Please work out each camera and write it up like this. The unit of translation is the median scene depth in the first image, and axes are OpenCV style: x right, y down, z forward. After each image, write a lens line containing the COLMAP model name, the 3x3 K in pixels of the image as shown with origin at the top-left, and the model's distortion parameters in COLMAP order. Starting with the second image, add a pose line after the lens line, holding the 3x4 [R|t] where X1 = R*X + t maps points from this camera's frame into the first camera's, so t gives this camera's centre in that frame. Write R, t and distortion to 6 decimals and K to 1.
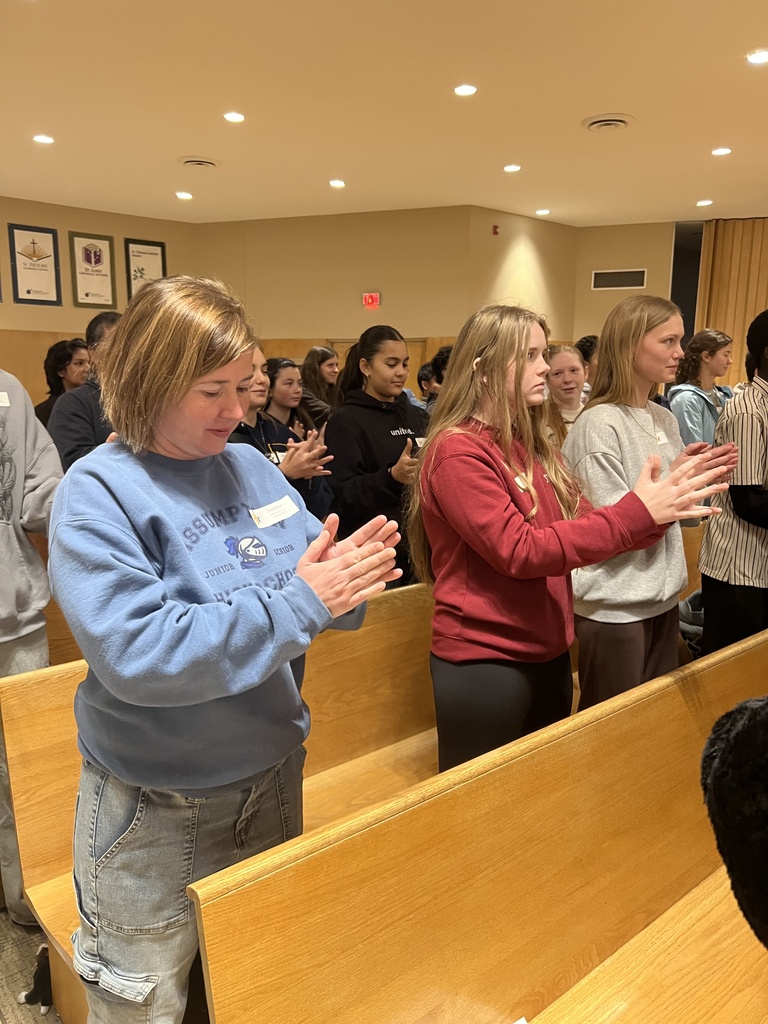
lens RADIAL K [[749.9, 0, 384.0], [0, 749.9, 512.0], [0, 0, 1]] dist [-0.003290, -0.024687]
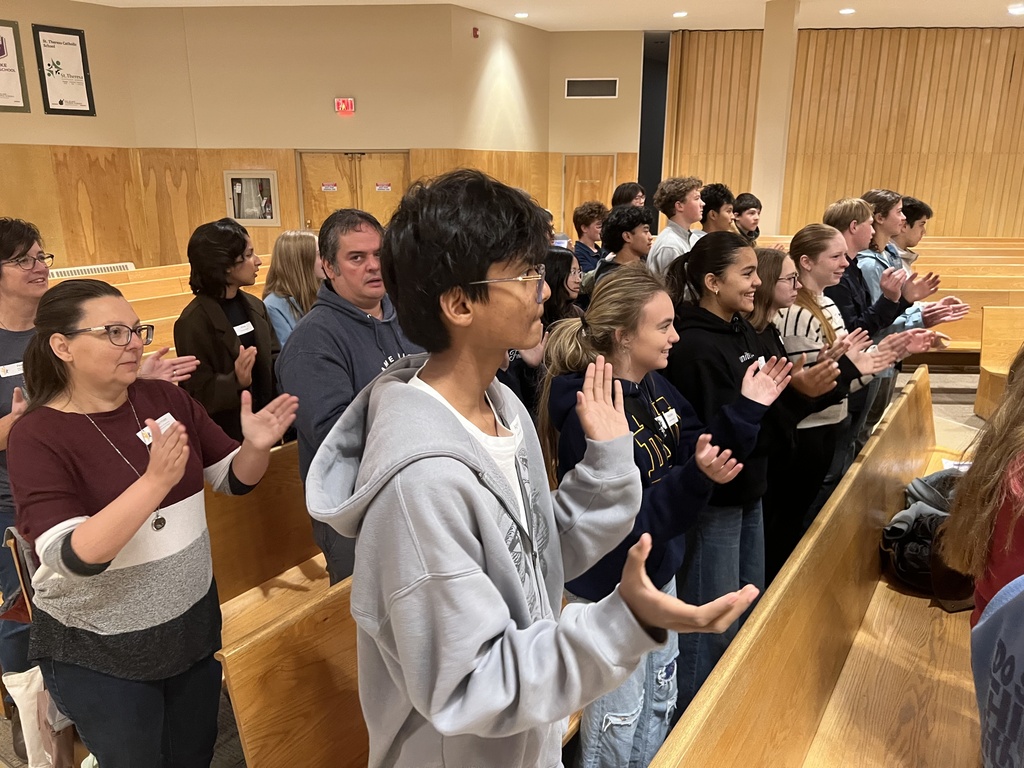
lens RADIAL K [[749.9, 0, 512.0], [0, 749.9, 384.0], [0, 0, 1]] dist [-0.003290, -0.024687]
pose [[0.965102, -0.071478, 0.251931, -0.070582], [0.047674, 0.993909, 0.099360, -0.028056], [-0.257499, -0.083882, 0.962631, 0.045843]]
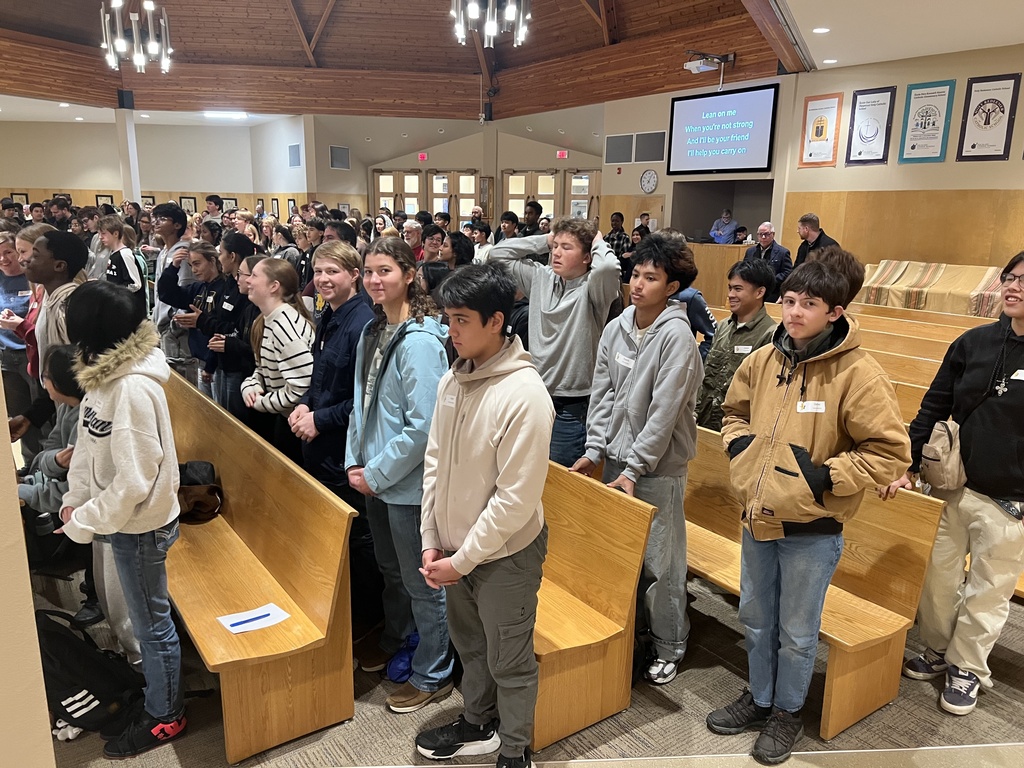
lens RADIAL K [[749.9, 0, 512.0], [0, 749.9, 384.0], [0, 0, 1]] dist [-0.003290, -0.024687]
pose [[-0.063299, 0.206982, -0.976295, 0.600589], [-0.201399, 0.955481, 0.215627, -0.105532], [0.977462, 0.210274, -0.018795, 0.569734]]
